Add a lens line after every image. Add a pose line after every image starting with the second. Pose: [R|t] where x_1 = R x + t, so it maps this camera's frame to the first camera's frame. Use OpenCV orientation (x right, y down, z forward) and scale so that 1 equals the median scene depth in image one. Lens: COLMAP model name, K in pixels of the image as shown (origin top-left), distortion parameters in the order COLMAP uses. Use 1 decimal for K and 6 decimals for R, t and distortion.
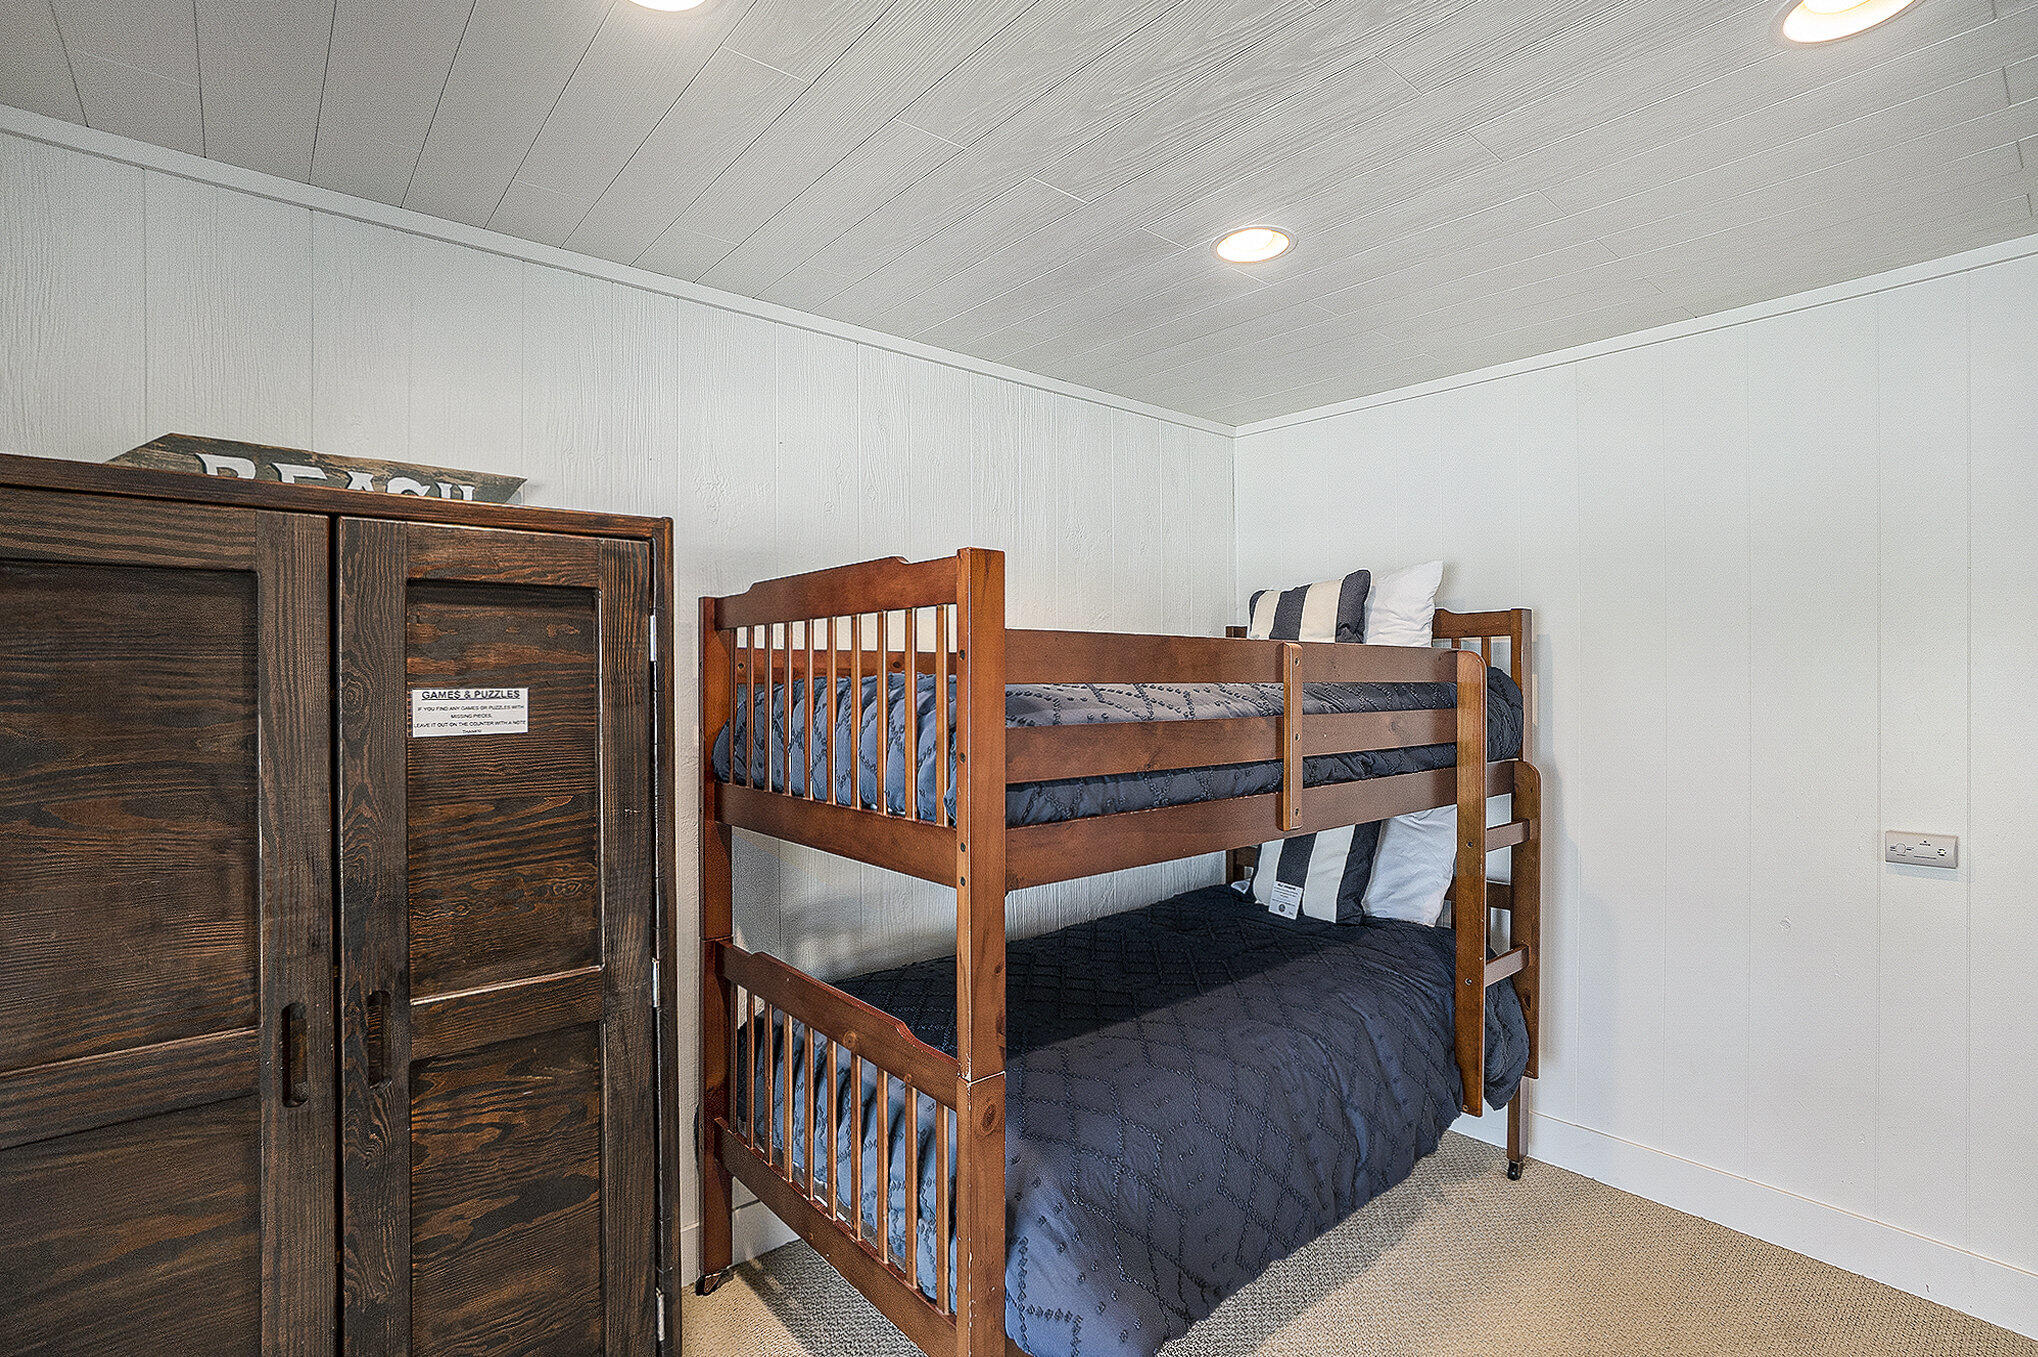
lens RADIAL K [[925.7, 0, 1016.7], [0, 925.7, 674.7], [0, 0, 1]] dist [-0.029196, 0.003217]
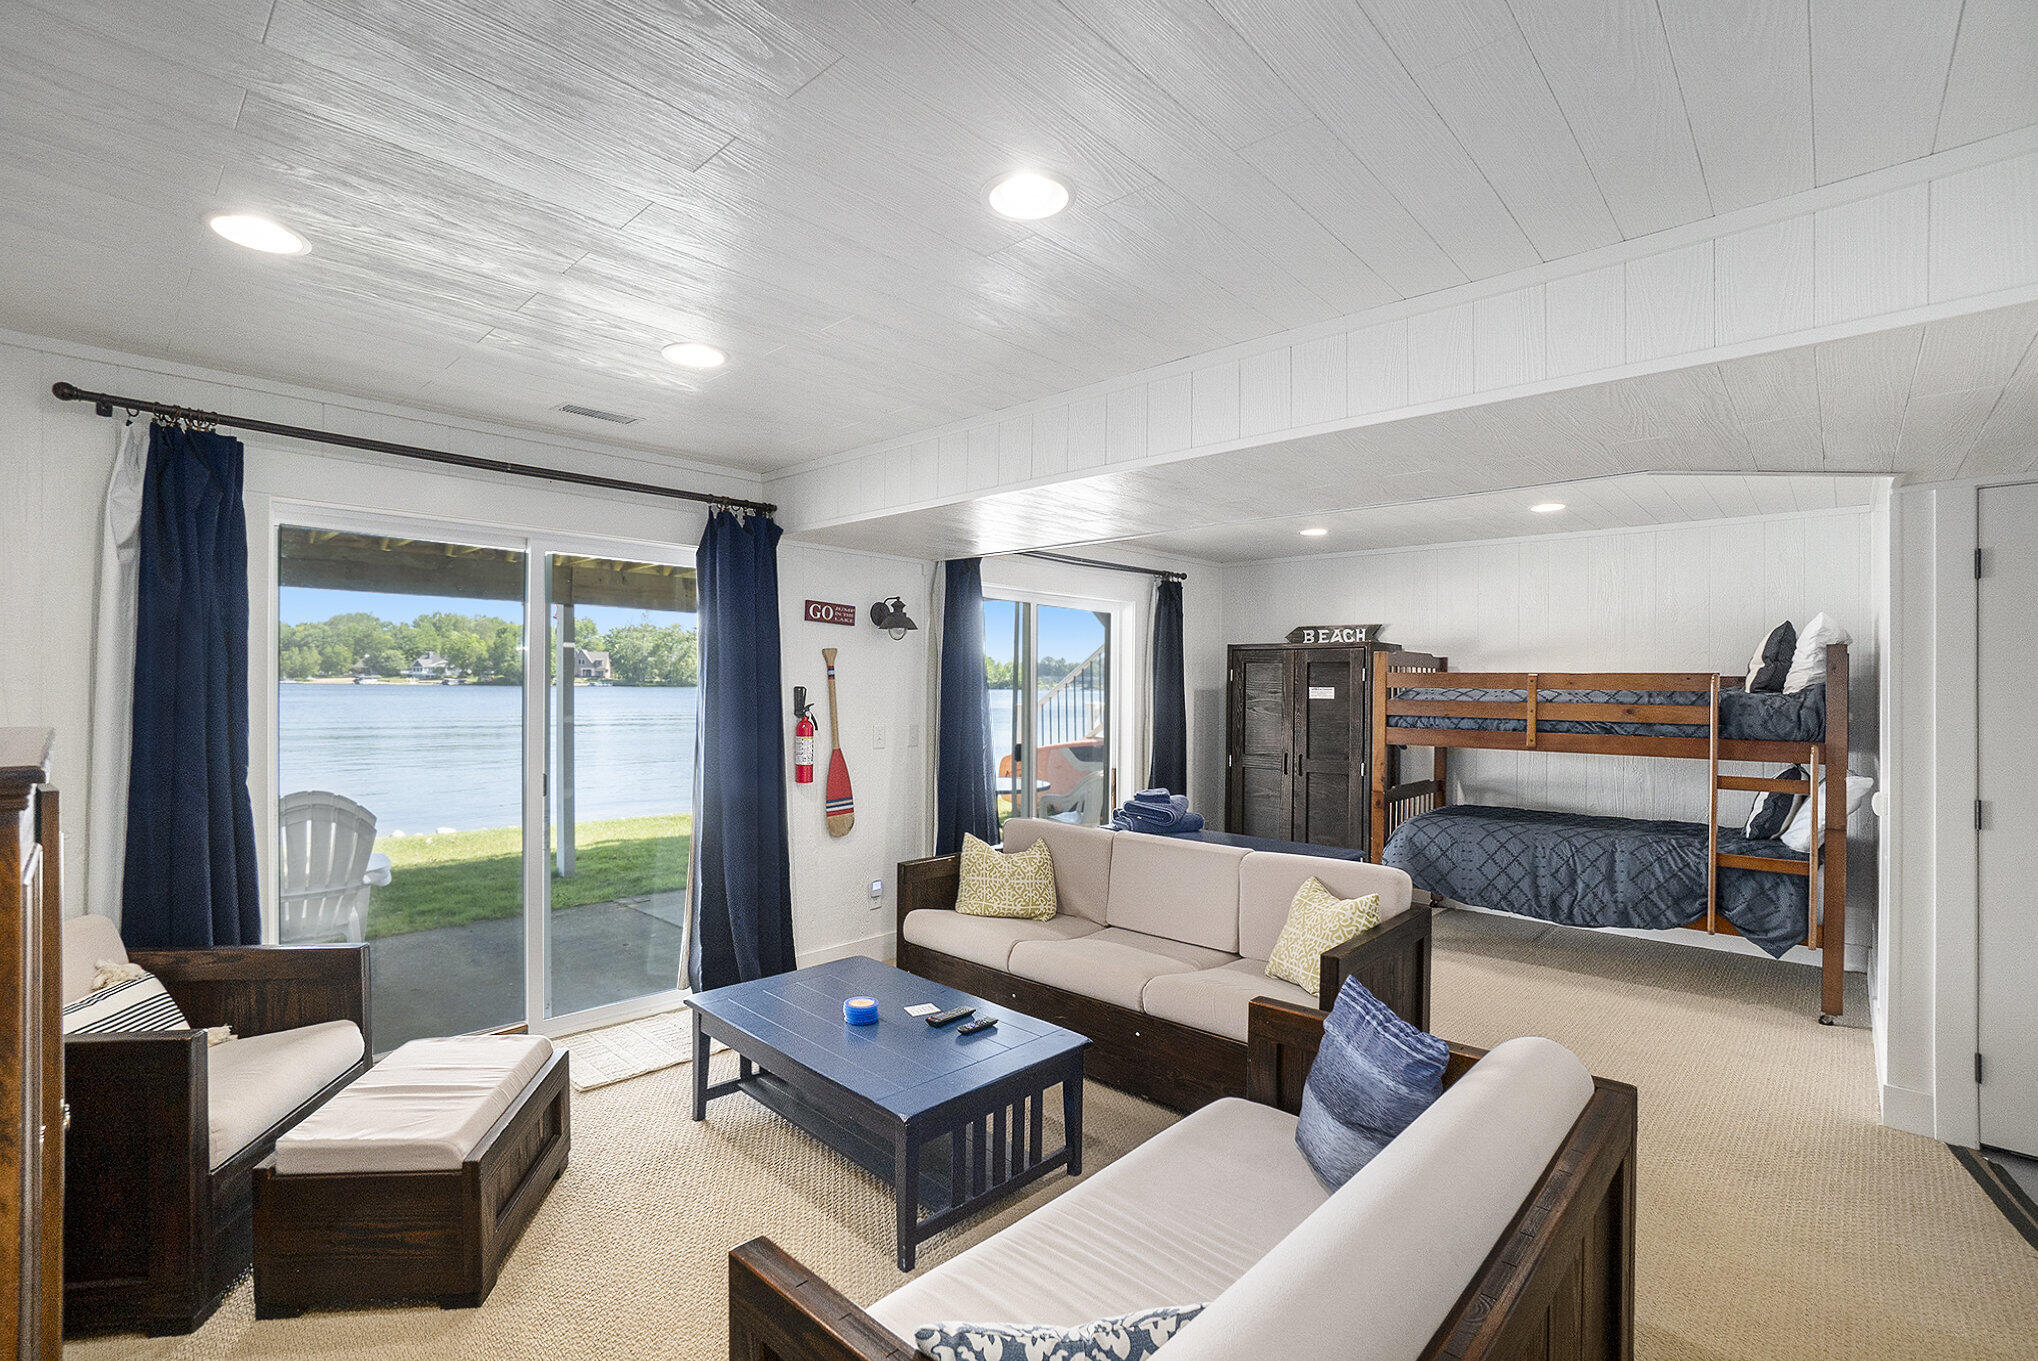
lens RADIAL K [[925.7, 0, 1015.2], [0, 925.7, 676.4], [0, 0, 1]] dist [-0.029196, 0.003217]
pose [[0.122452, -0.003214, -0.992469, 3.330738], [-0.008205, 0.999957, -0.004251, -0.006035], [0.992441, 0.008664, 0.122420, -0.886901]]
